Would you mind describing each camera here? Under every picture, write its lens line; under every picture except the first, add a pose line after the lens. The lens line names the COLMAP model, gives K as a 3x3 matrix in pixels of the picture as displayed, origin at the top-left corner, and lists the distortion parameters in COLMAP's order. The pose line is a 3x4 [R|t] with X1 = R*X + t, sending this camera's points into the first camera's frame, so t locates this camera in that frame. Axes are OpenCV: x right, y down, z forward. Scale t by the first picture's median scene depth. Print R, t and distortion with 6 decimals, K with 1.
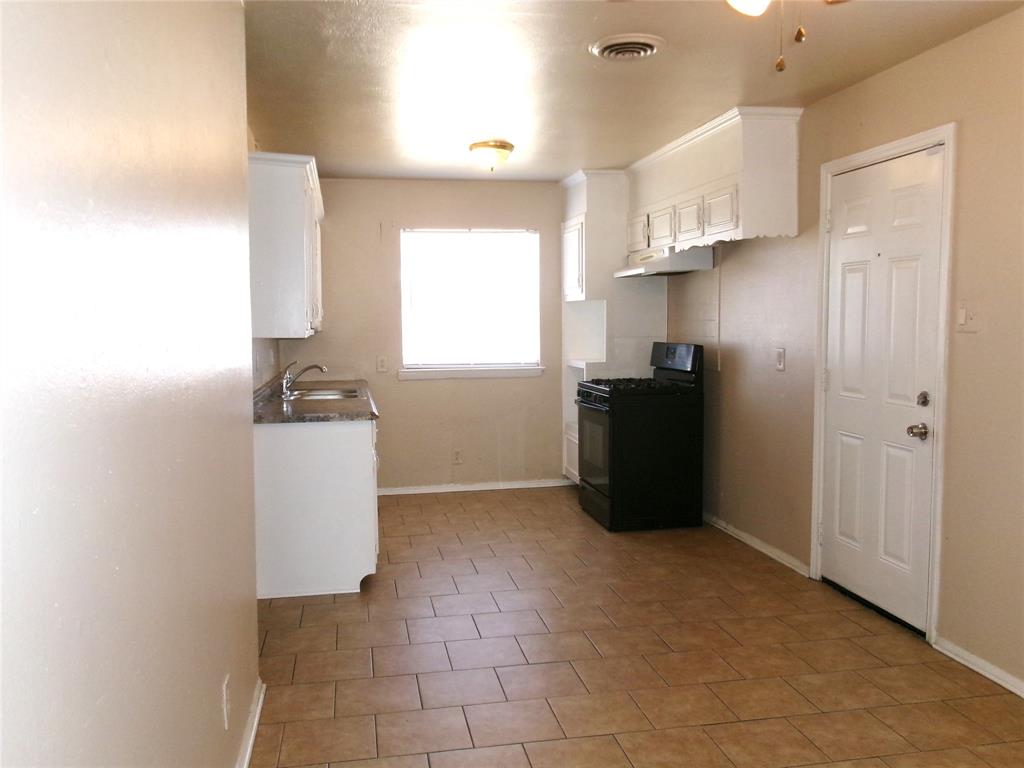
lens RADIAL K [[843.7, 0, 515.5], [0, 843.7, 383.7], [0, 0, 1]] dist [-0.007384, 0.012332]
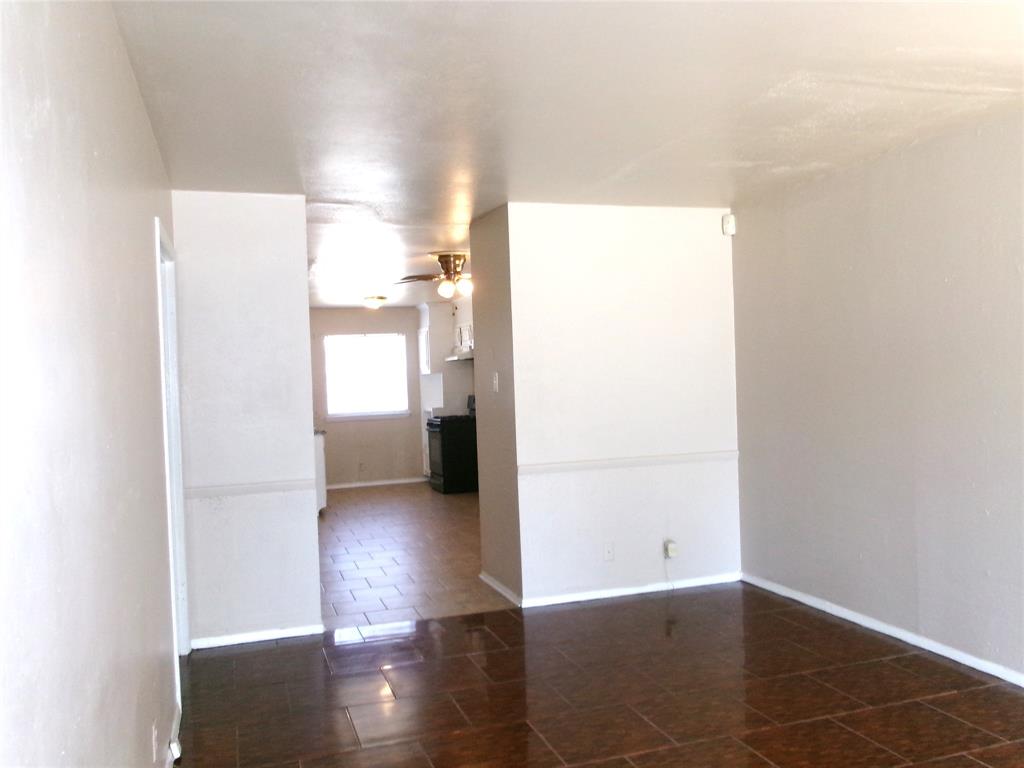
lens RADIAL K [[843.7, 0, 511.0], [0, 843.7, 382.1], [0, 0, 1]] dist [-0.007384, 0.012332]
pose [[0.992467, -0.032002, 0.118259, 0.038964], [0.040619, 0.996636, -0.071185, 0.055237], [-0.115583, 0.075452, 0.990428, -0.810722]]
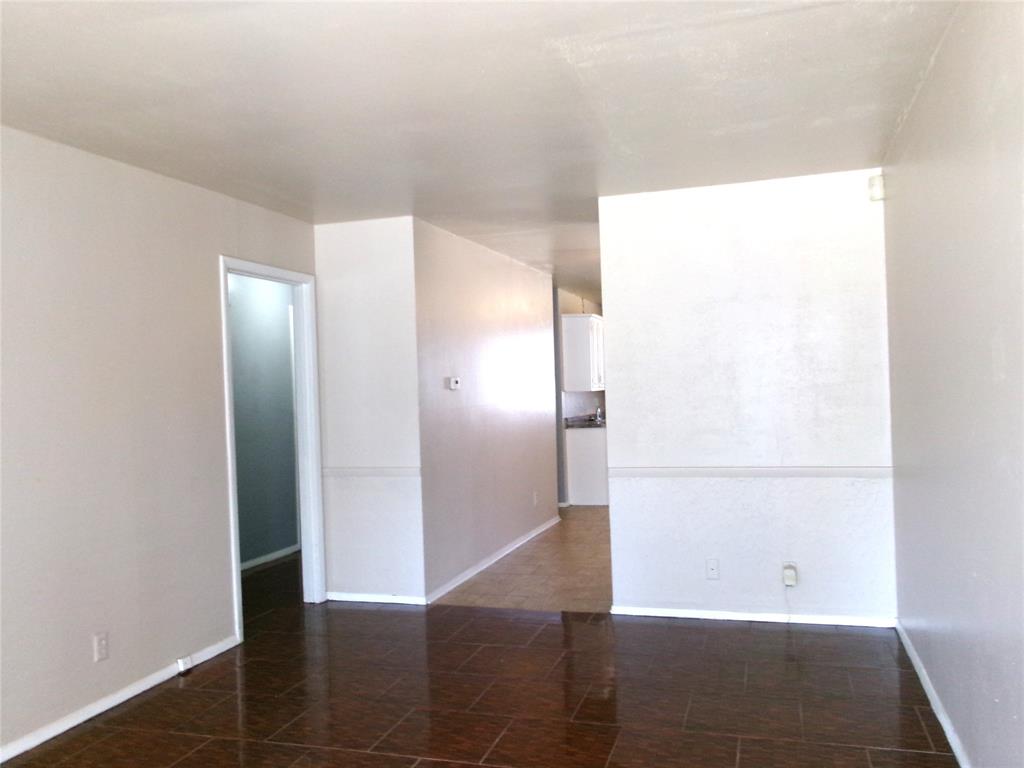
lens RADIAL K [[843.7, 0, 510.6], [0, 843.7, 380.3], [0, 0, 1]] dist [-0.007384, 0.012332]
pose [[0.873321, -0.029696, -0.486240, 0.433698], [-0.005173, 0.997519, -0.070211, 0.052481], [0.487118, 0.063832, 0.871000, -0.740154]]
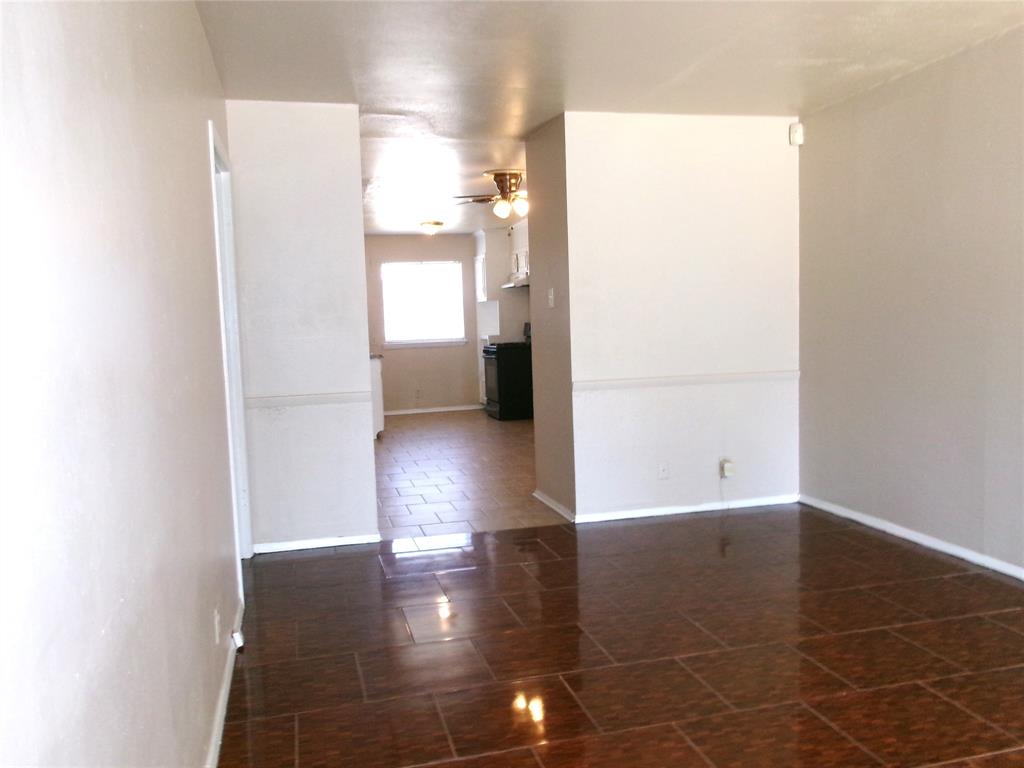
lens RADIAL K [[843.7, 0, 510.8], [0, 843.7, 383.0], [0, 0, 1]] dist [-0.007384, 0.012332]
pose [[0.998329, -0.031970, 0.048133, 0.041244], [0.031934, 0.999489, 0.001520, 0.075123], [-0.048157, 0.000020, 0.998840, -0.803521]]
